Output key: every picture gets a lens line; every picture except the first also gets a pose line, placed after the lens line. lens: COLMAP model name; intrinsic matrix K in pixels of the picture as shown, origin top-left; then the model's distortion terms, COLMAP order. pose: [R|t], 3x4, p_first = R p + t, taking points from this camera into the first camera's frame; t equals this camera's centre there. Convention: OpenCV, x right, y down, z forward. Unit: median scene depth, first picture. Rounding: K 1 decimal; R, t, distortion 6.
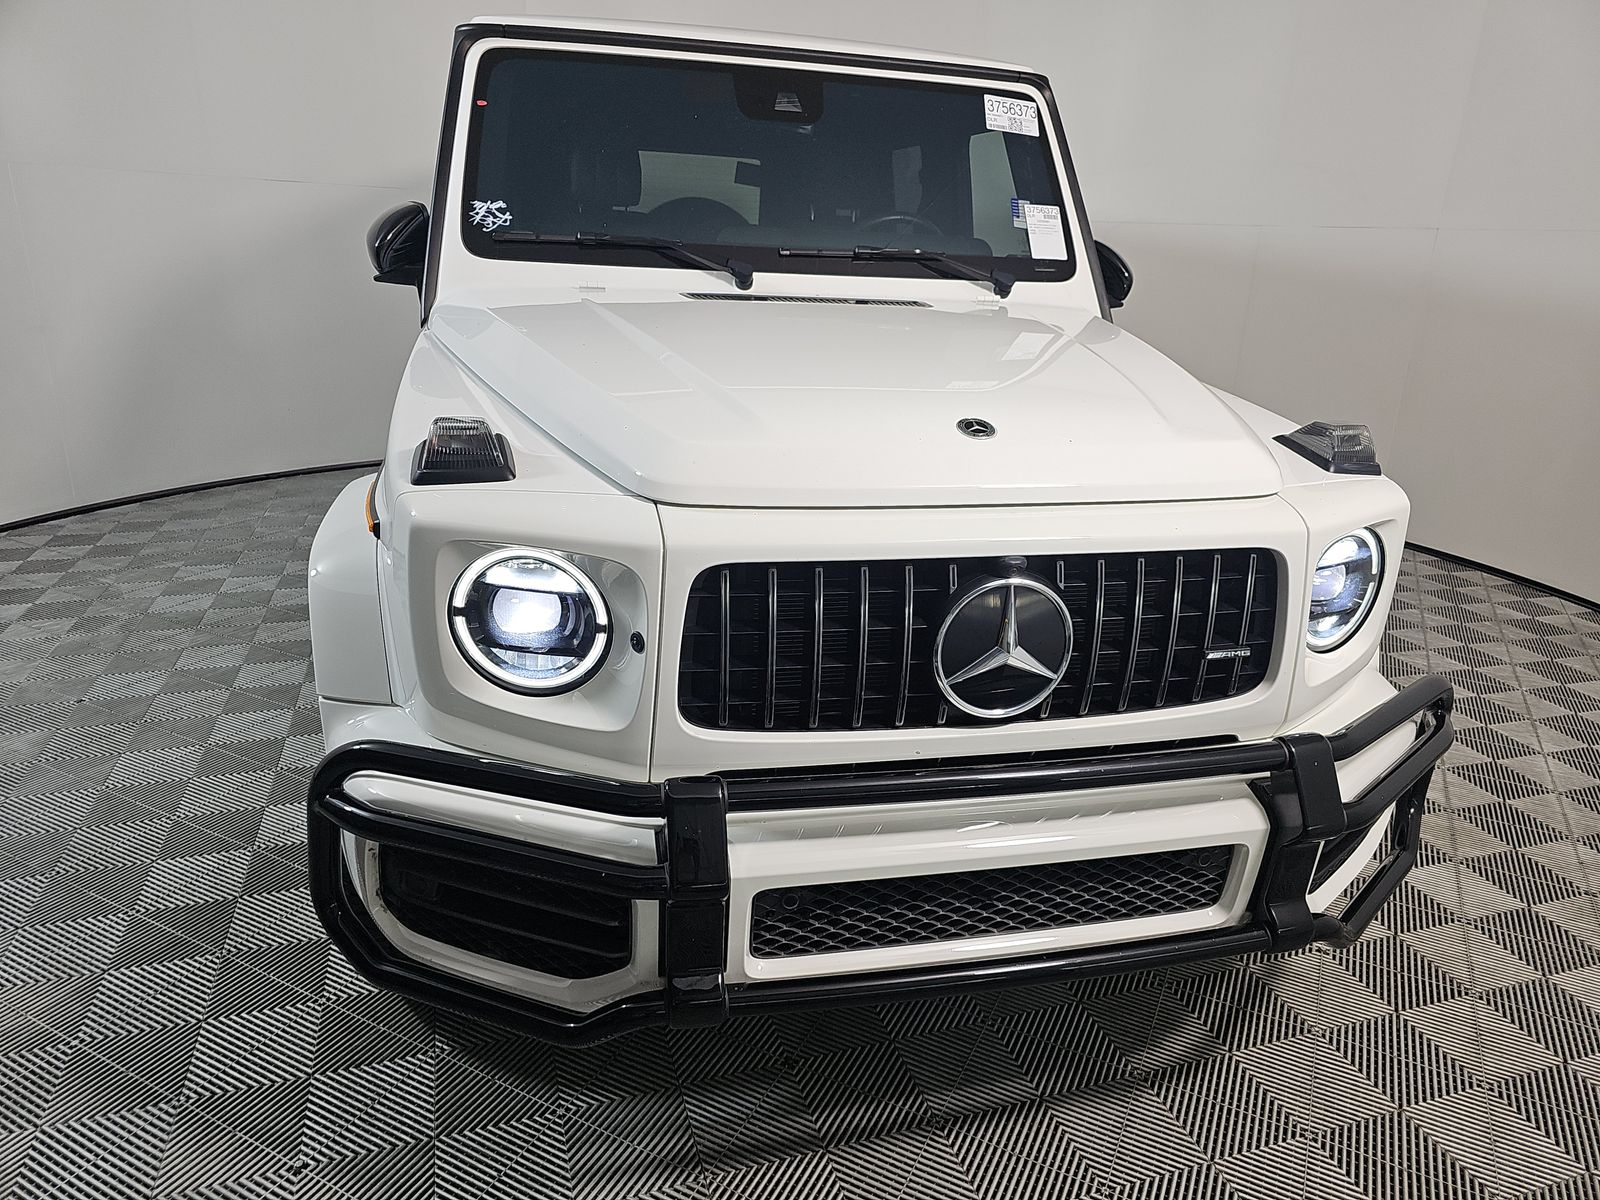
lens RADIAL K [[1083.9, 0, 800.0], [0, 1083.9, 600.0], [0, 0, 1]] dist [0.010232, 0.001749]
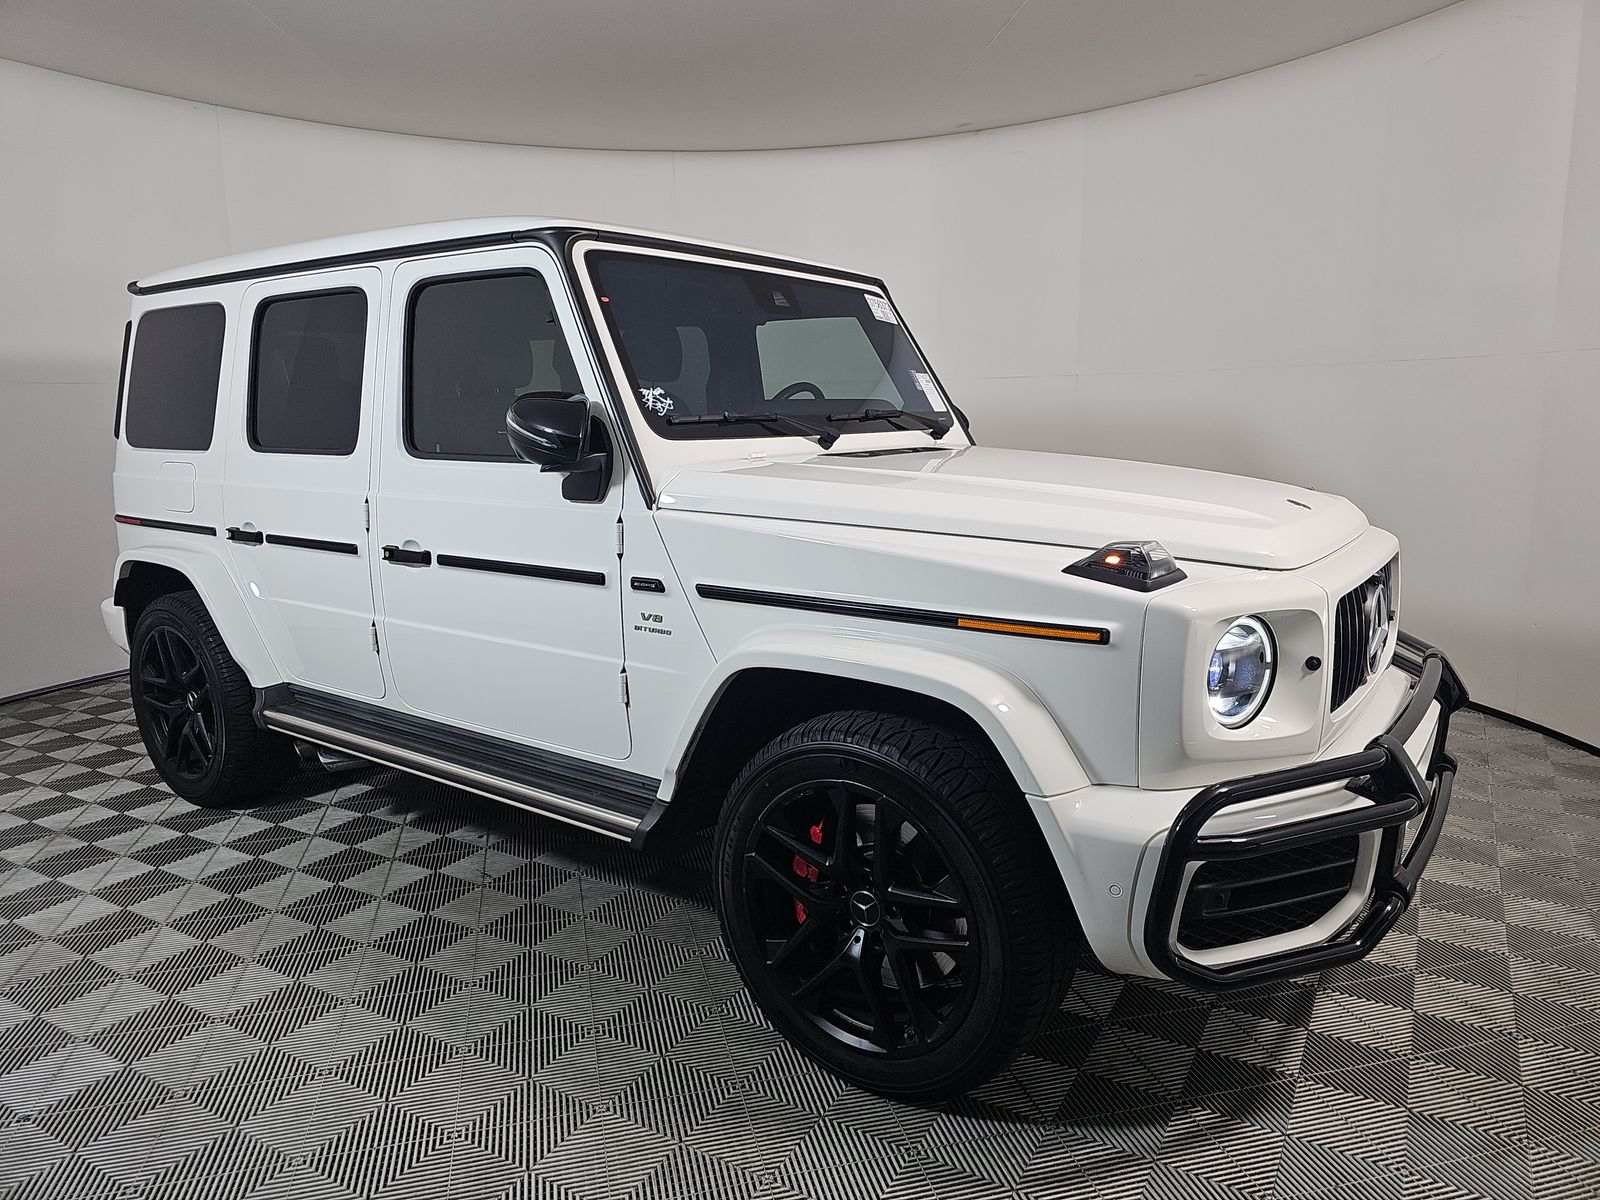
lens RADIAL K [[1083.9, 0, 800.0], [0, 1083.9, 600.0], [0, 0, 1]] dist [0.010232, 0.001749]
pose [[0.755405, -0.170276, 0.632748, -0.867193], [0.255834, 0.965646, -0.045567, -0.084259], [-0.603251, 0.196300, 0.773016, 0.140904]]
